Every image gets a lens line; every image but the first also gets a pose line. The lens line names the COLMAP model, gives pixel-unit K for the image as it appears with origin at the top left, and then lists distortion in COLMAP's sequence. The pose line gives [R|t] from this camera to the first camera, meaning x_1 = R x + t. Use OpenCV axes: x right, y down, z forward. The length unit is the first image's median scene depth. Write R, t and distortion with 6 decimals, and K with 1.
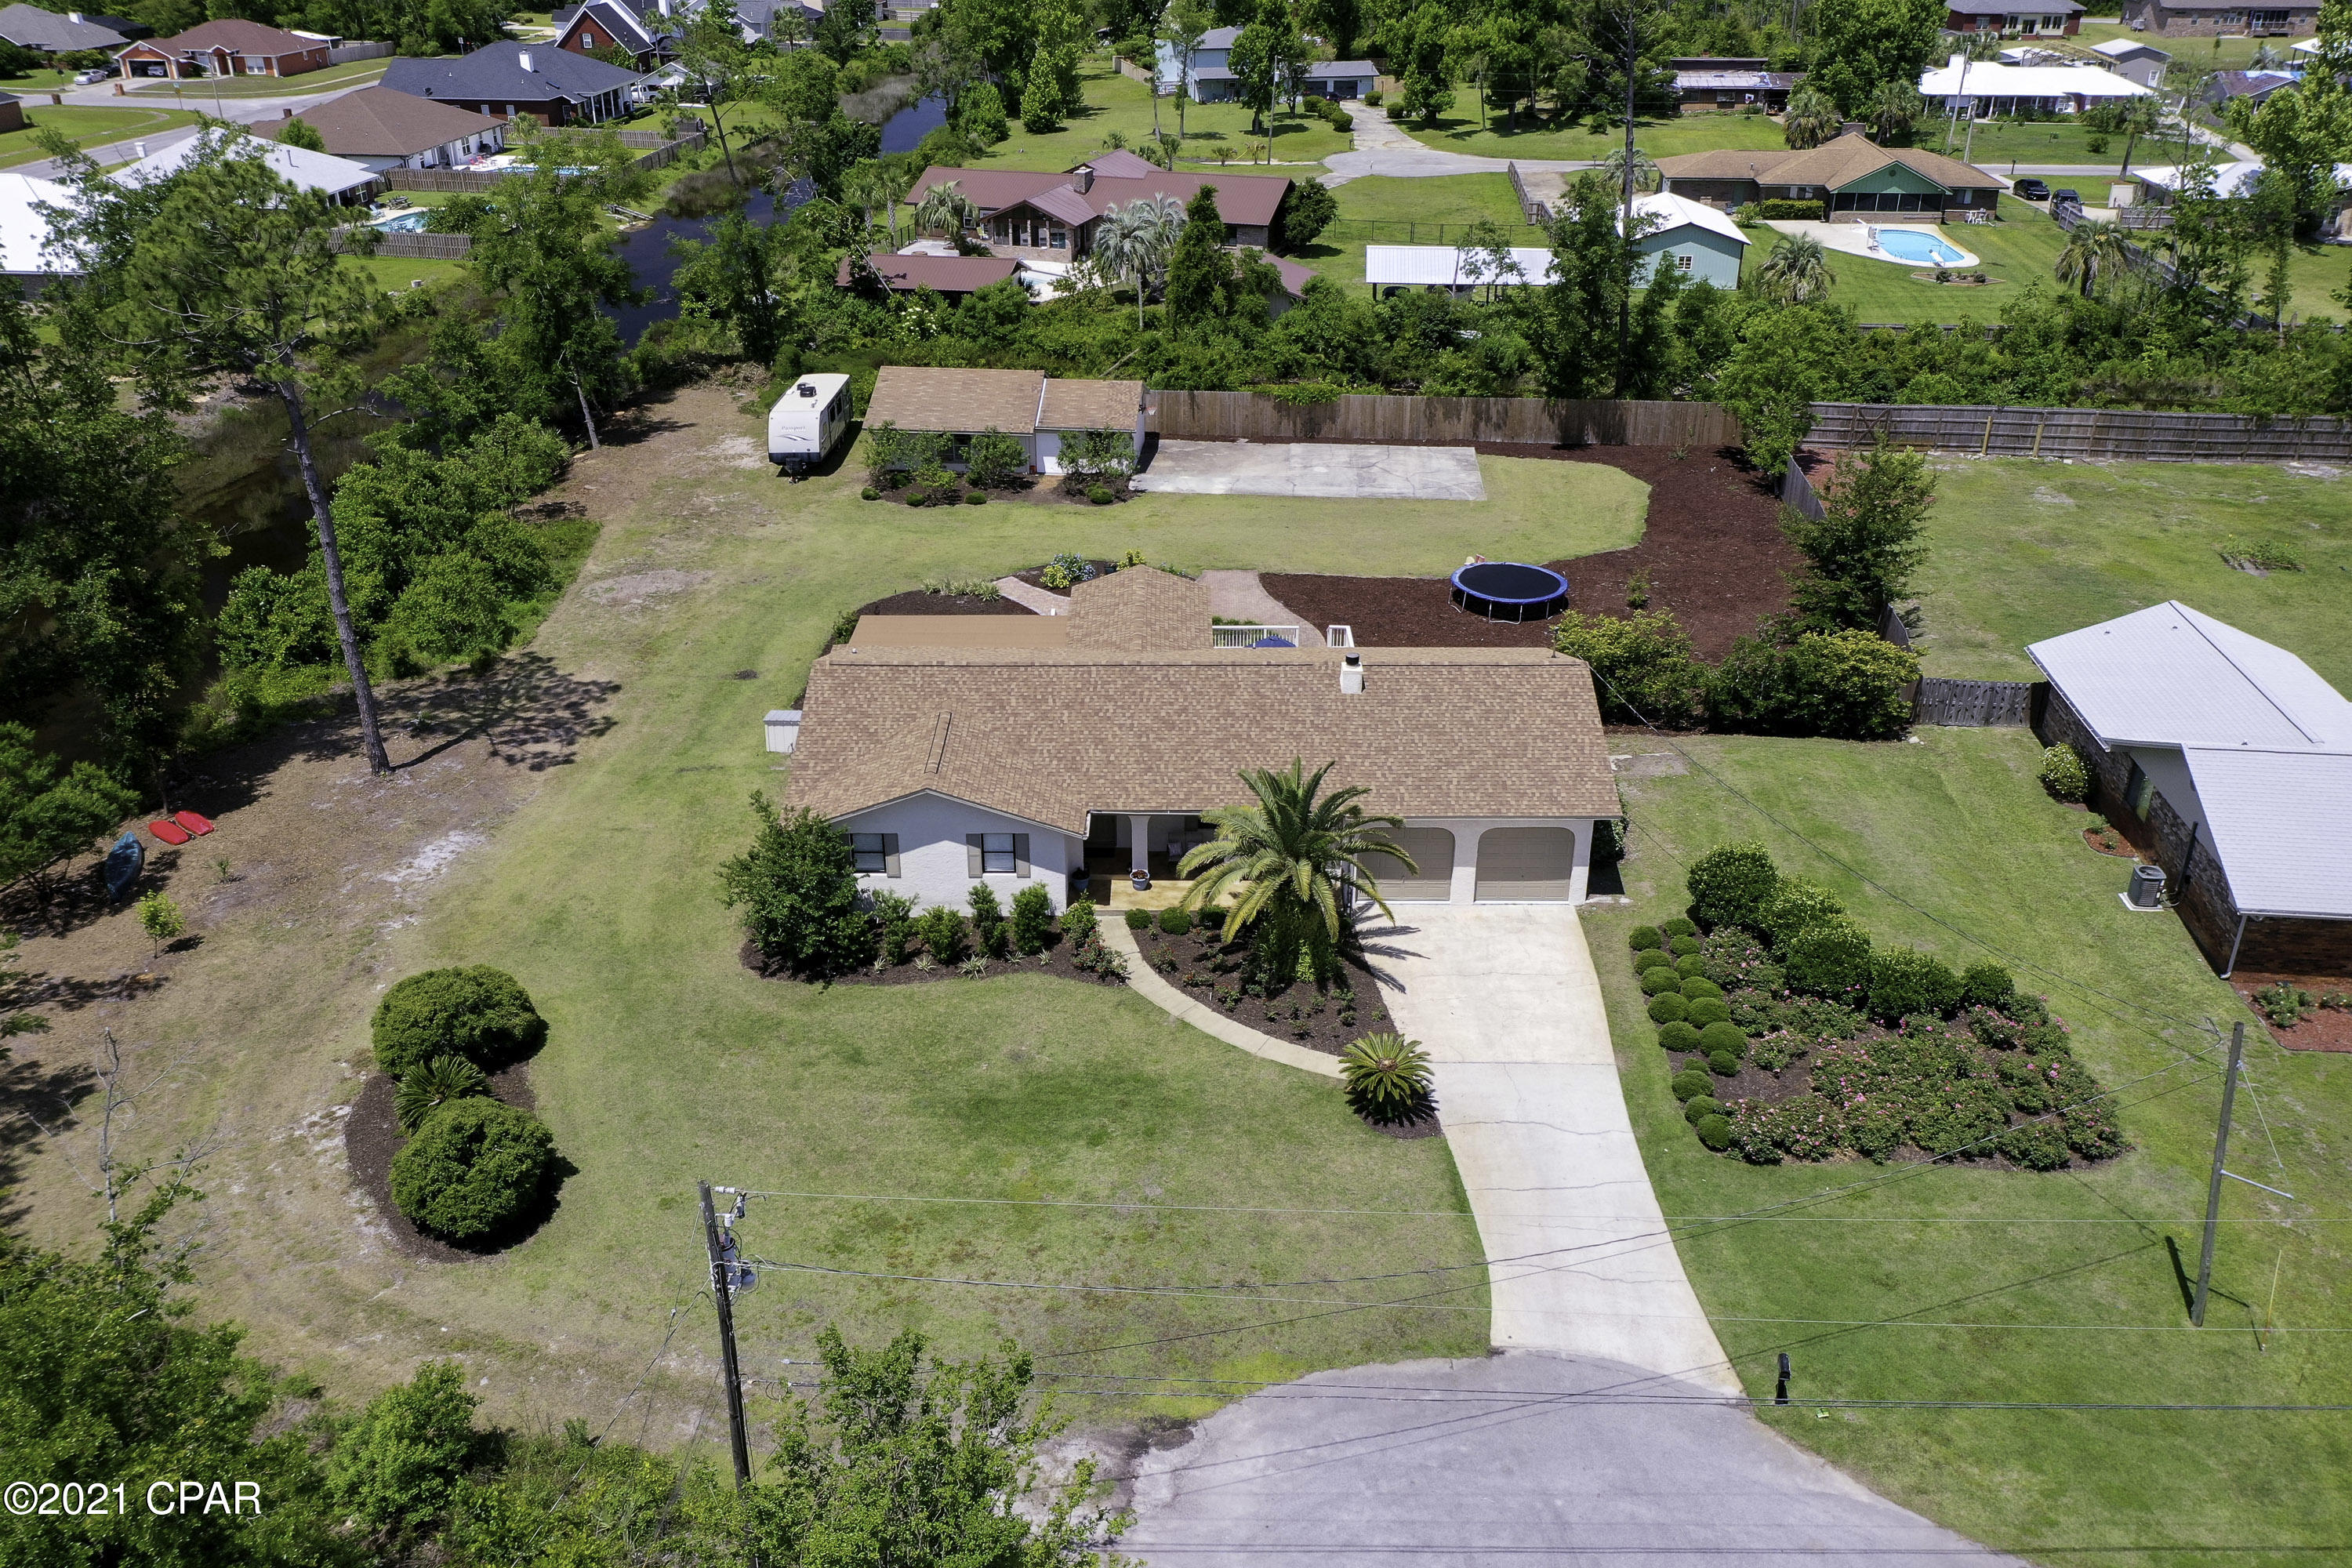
lens RADIAL K [[1915.1, 0, 1176.0], [0, 1915.1, 784.0], [0, 0, 1]] dist [0.010432, -0.000030]
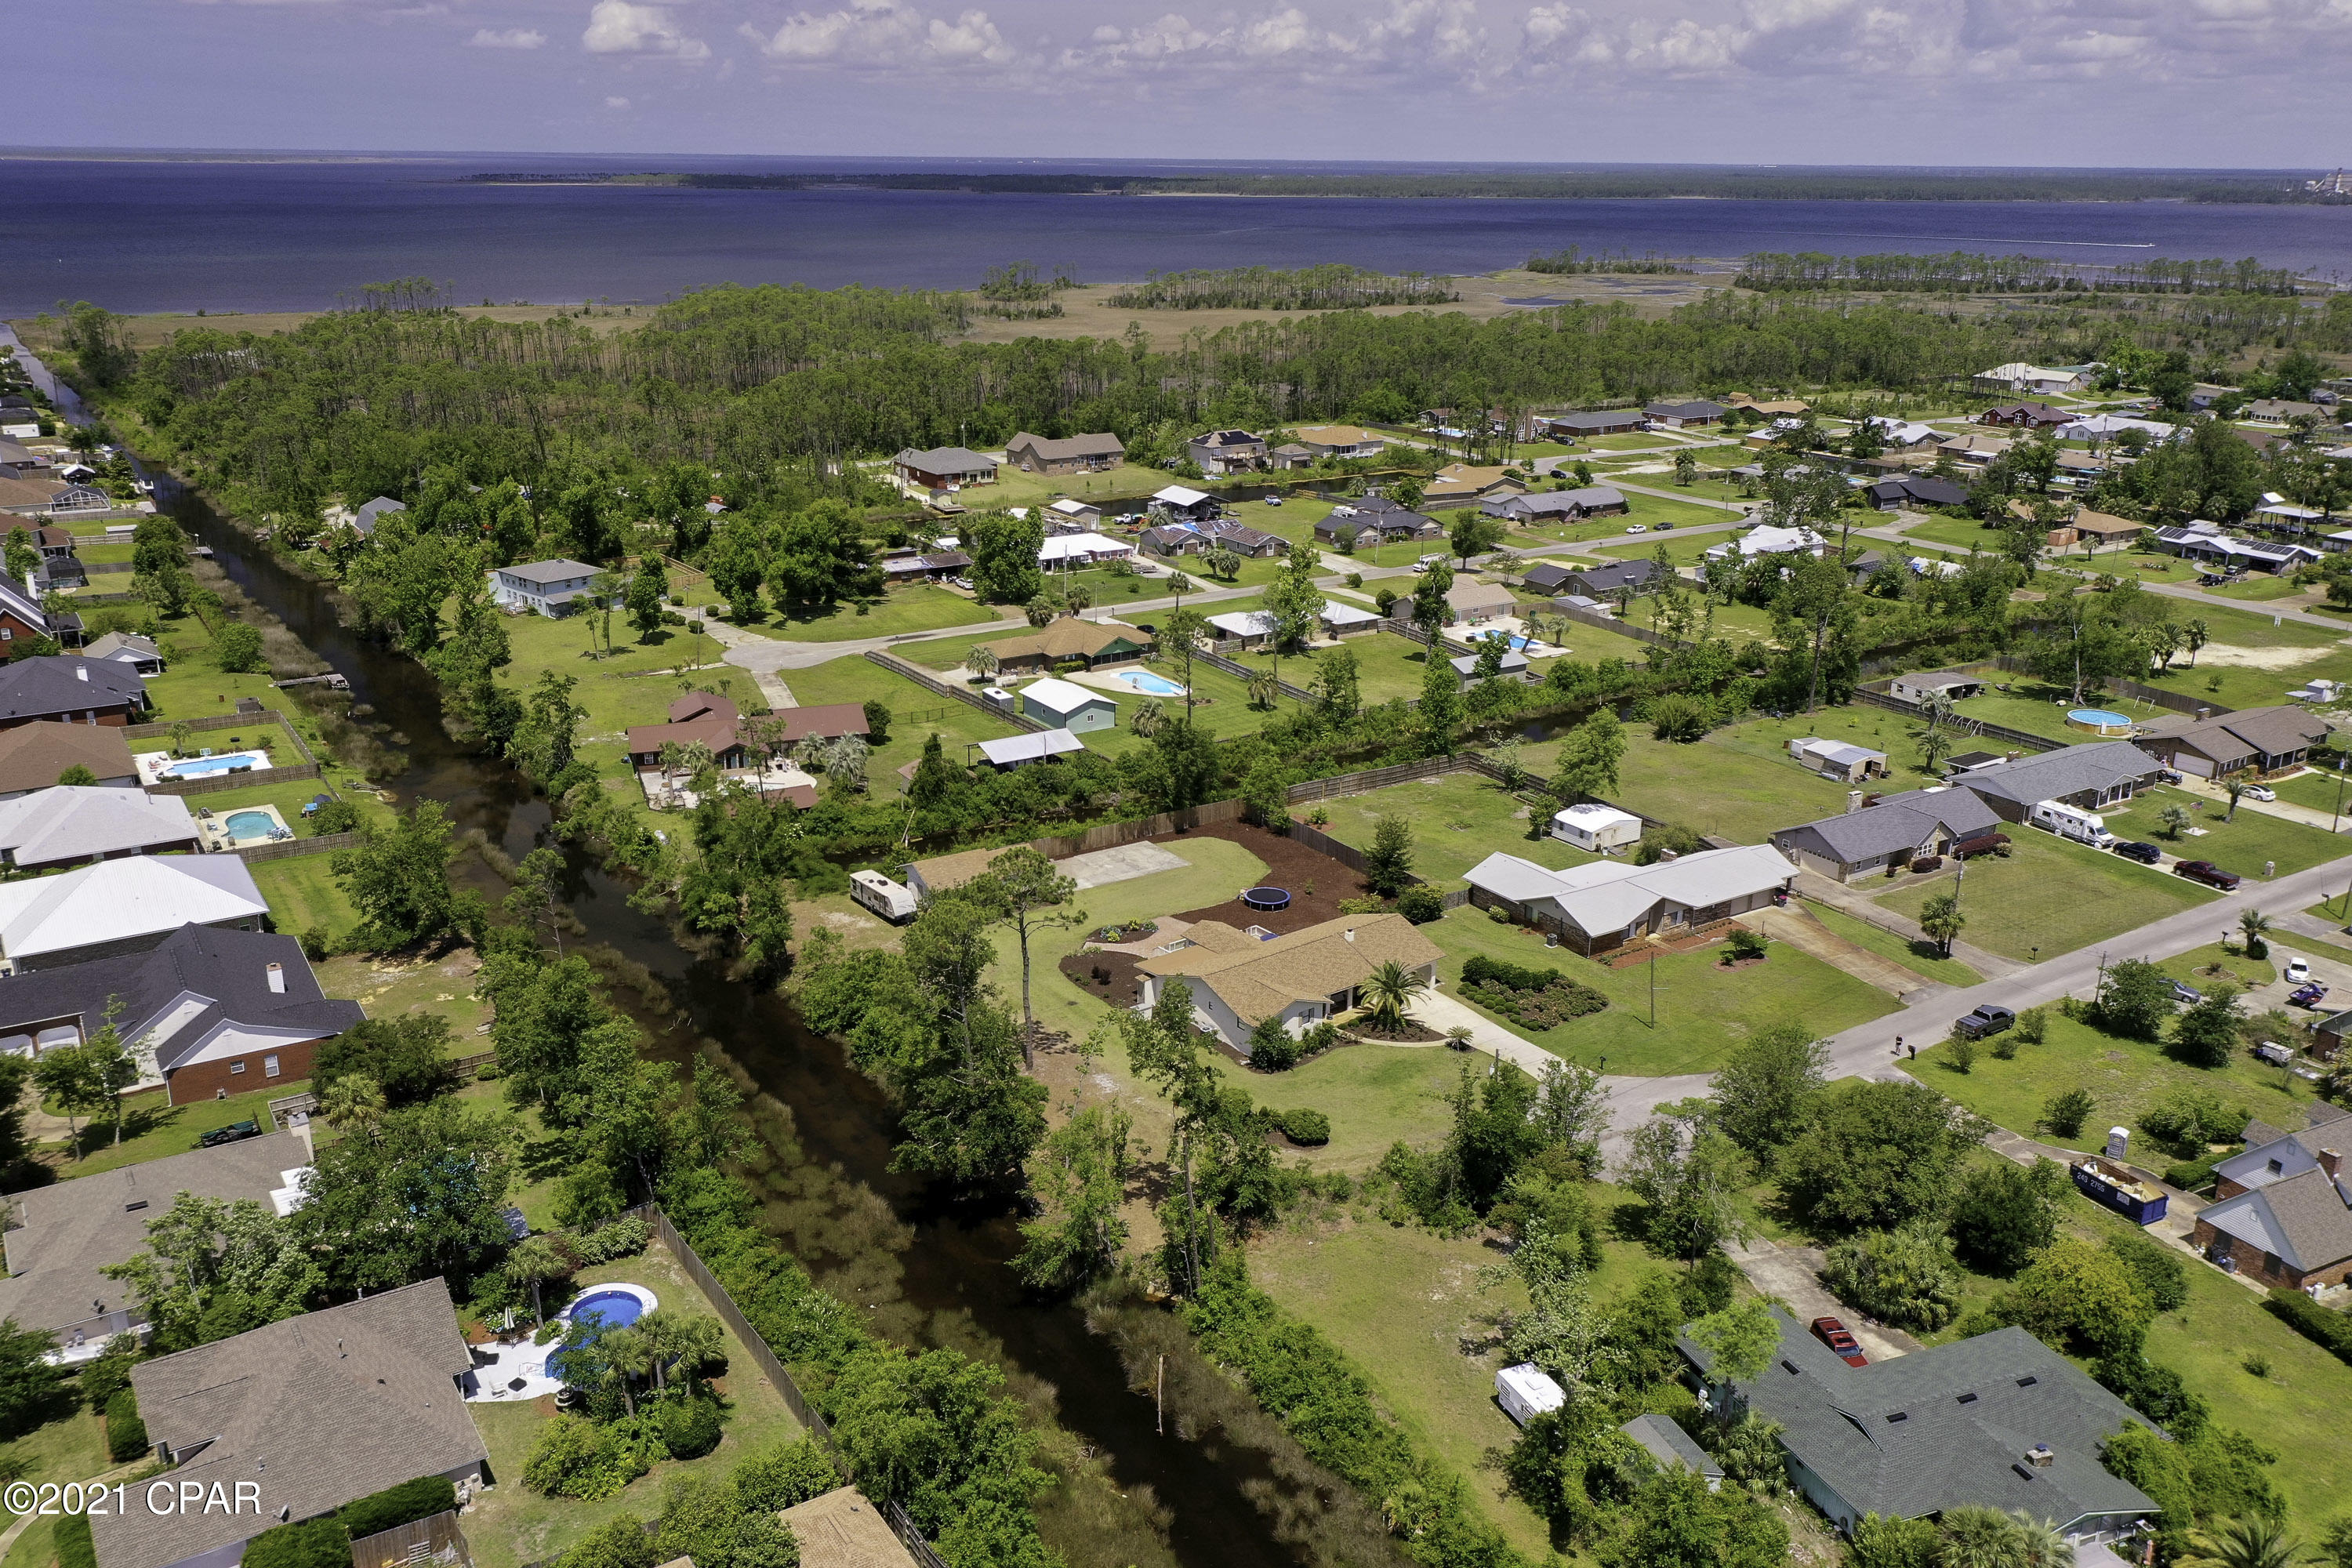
lens RADIAL K [[1915.1, 0, 1176.0], [0, 1915.1, 784.0], [0, 0, 1]] dist [0.010432, -0.000030]
pose [[0.784207, -0.185980, 0.591972, -1.109752], [0.266403, 0.962537, -0.050513, -0.123200], [-0.560401, 0.197316, 0.804374, -0.780436]]
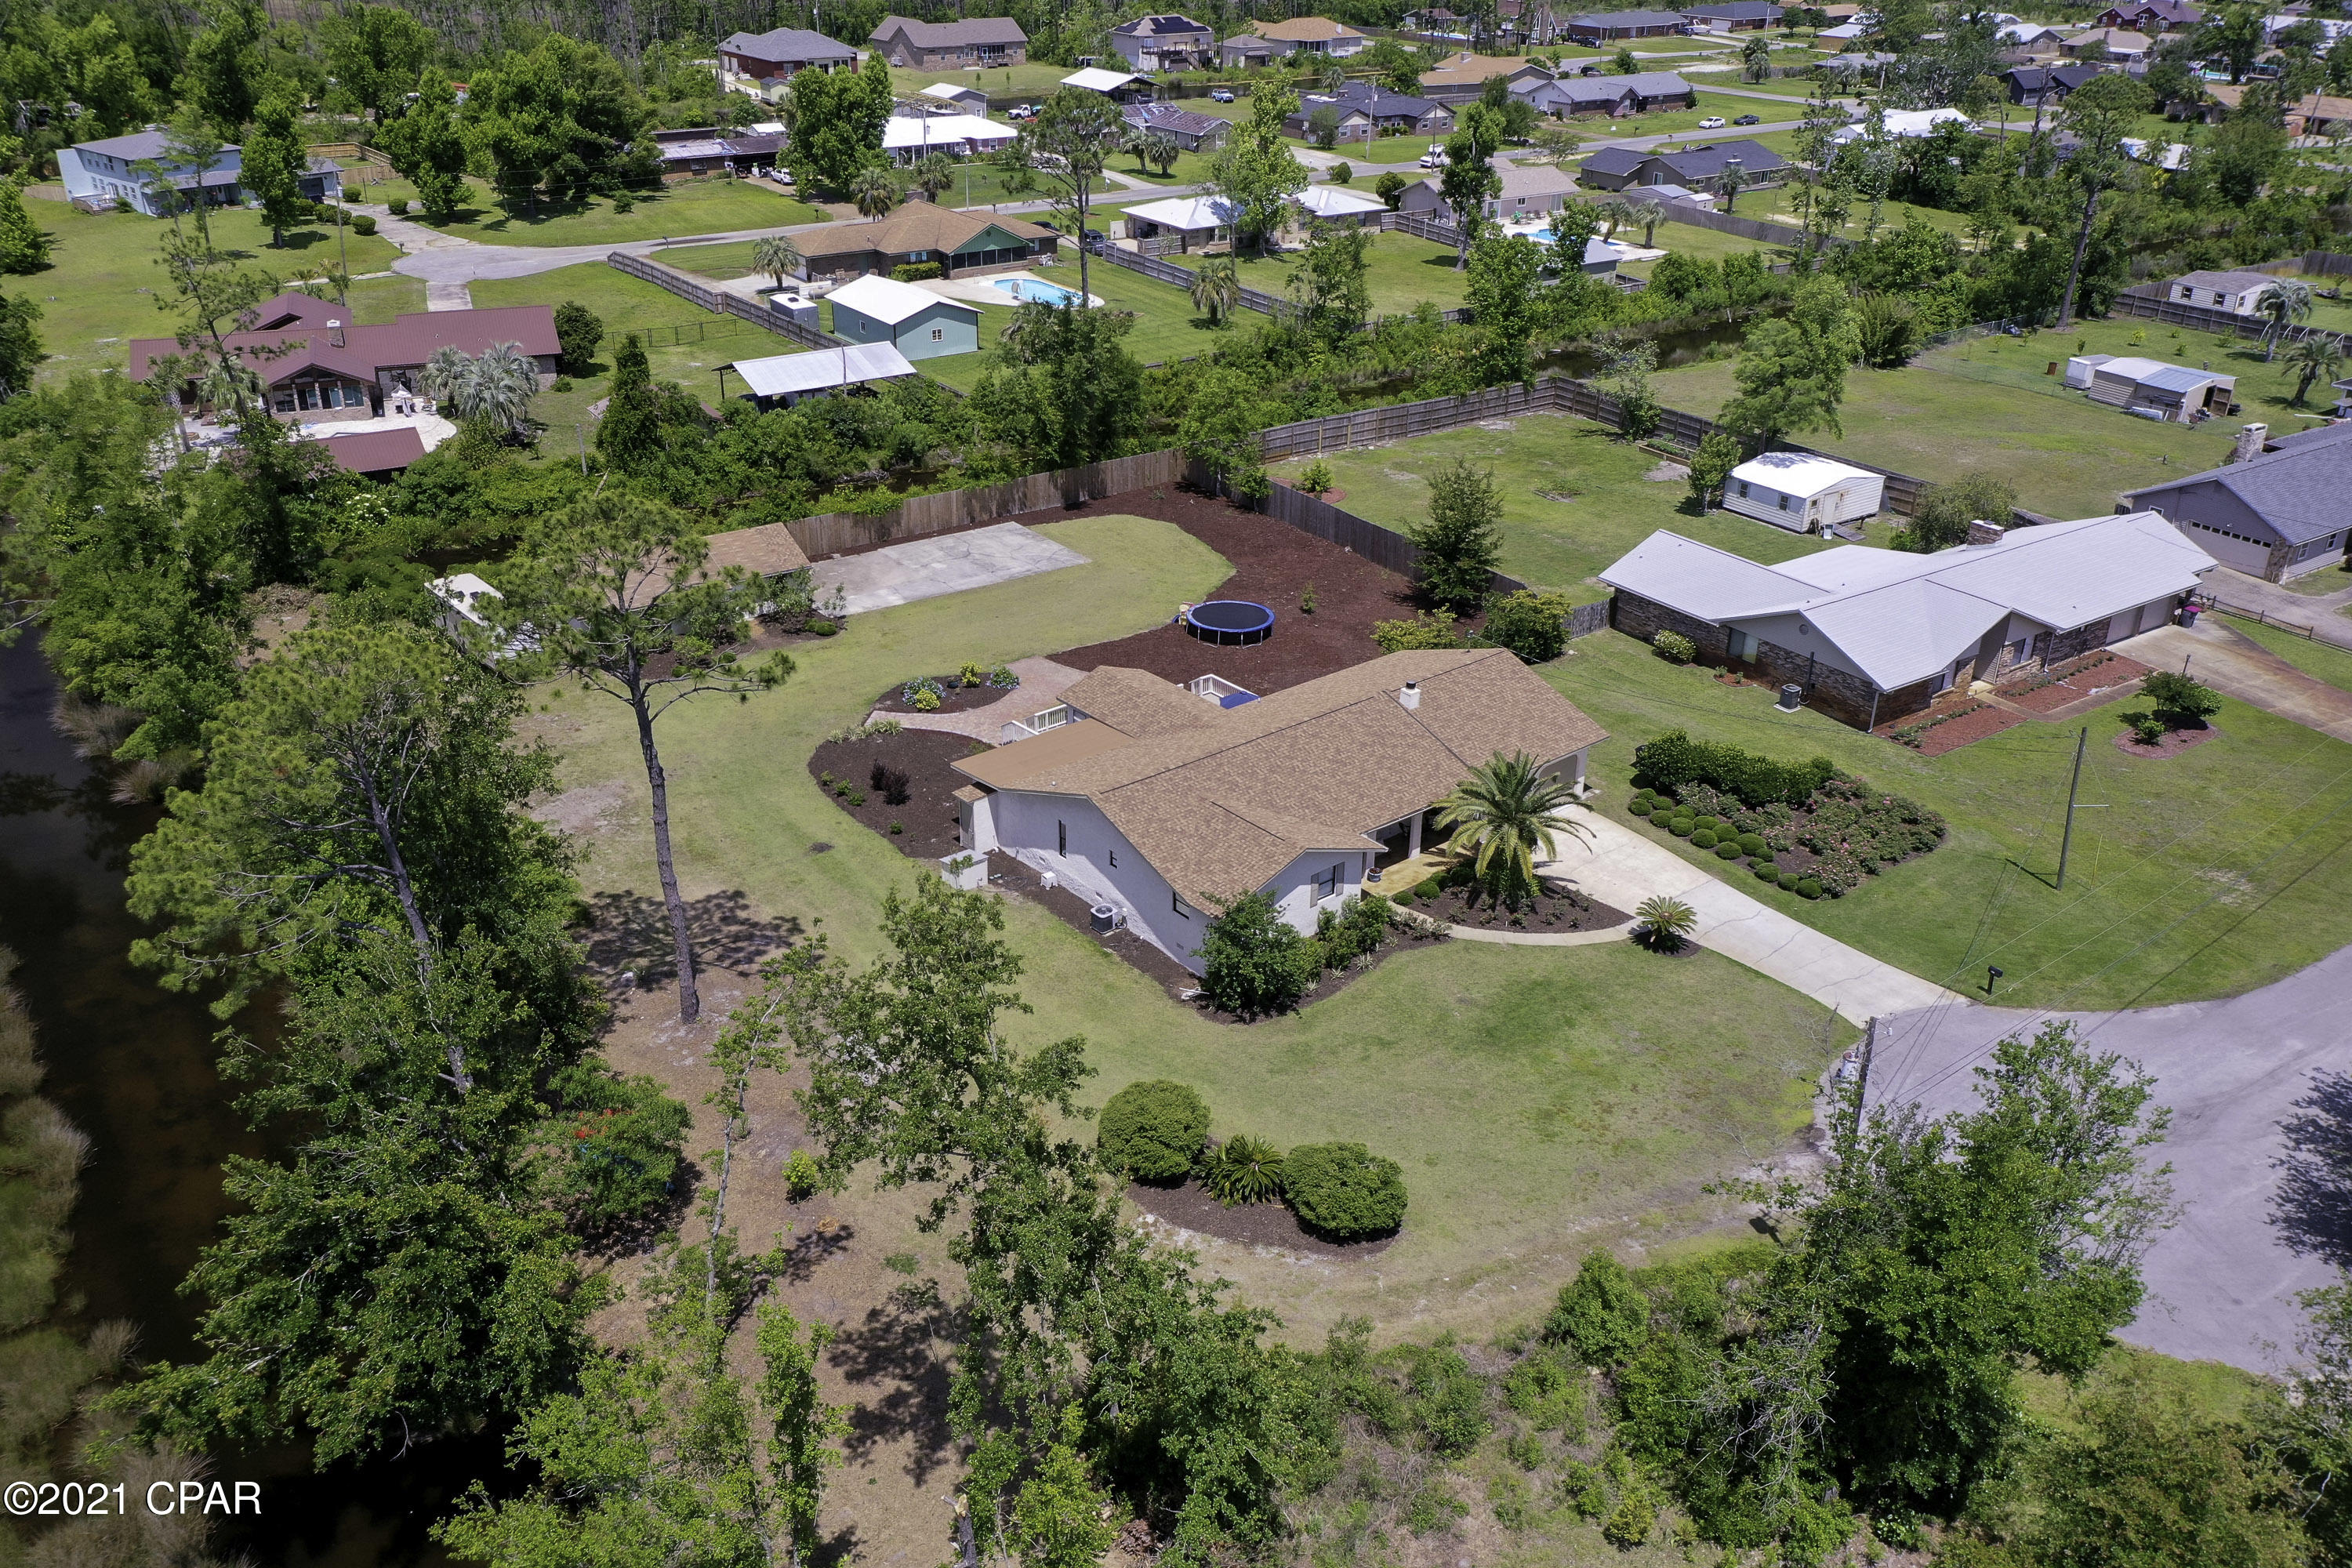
lens RADIAL K [[1915.1, 0, 1176.0], [0, 1915.1, 784.0], [0, 0, 1]] dist [0.010432, -0.000030]
pose [[0.764934, -0.276547, 0.581720, -0.528139], [0.275693, 0.956801, 0.092335, -0.103625], [-0.582125, 0.089746, 0.808132, -0.020131]]
